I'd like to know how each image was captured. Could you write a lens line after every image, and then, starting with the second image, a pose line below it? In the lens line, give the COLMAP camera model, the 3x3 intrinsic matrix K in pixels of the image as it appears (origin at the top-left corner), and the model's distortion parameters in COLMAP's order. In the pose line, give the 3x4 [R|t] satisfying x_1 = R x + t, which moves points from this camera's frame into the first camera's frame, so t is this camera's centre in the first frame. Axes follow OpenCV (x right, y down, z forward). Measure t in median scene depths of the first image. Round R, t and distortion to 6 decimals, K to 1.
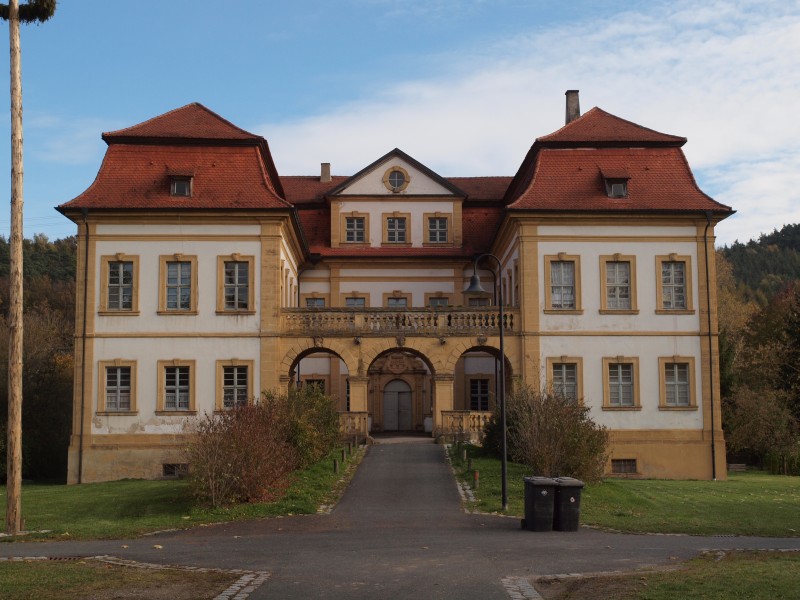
lens RADIAL K [[1214.8, 0, 405.0], [0, 1214.8, 300.7], [0, 0, 1]] dist [0.119926, 0.000000]
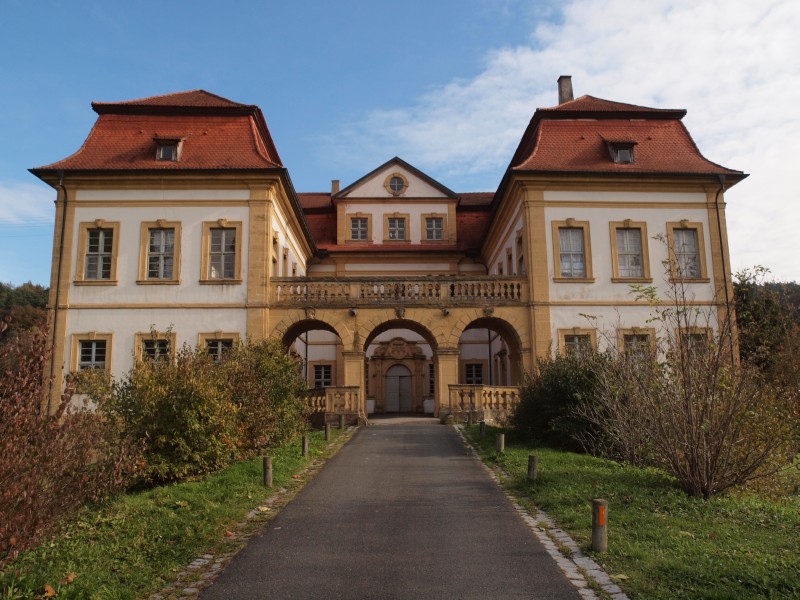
lens RADIAL K [[680.6, 0, 397.2], [0, 680.6, 297.1], [0, 0, 1]] dist [-0.050997, 0.042283]
pose [[0.999857, -0.009429, -0.014021, 0.001650], [0.008457, 0.997660, -0.067848, 0.056202], [0.014628, 0.067720, 0.997597, 0.481138]]
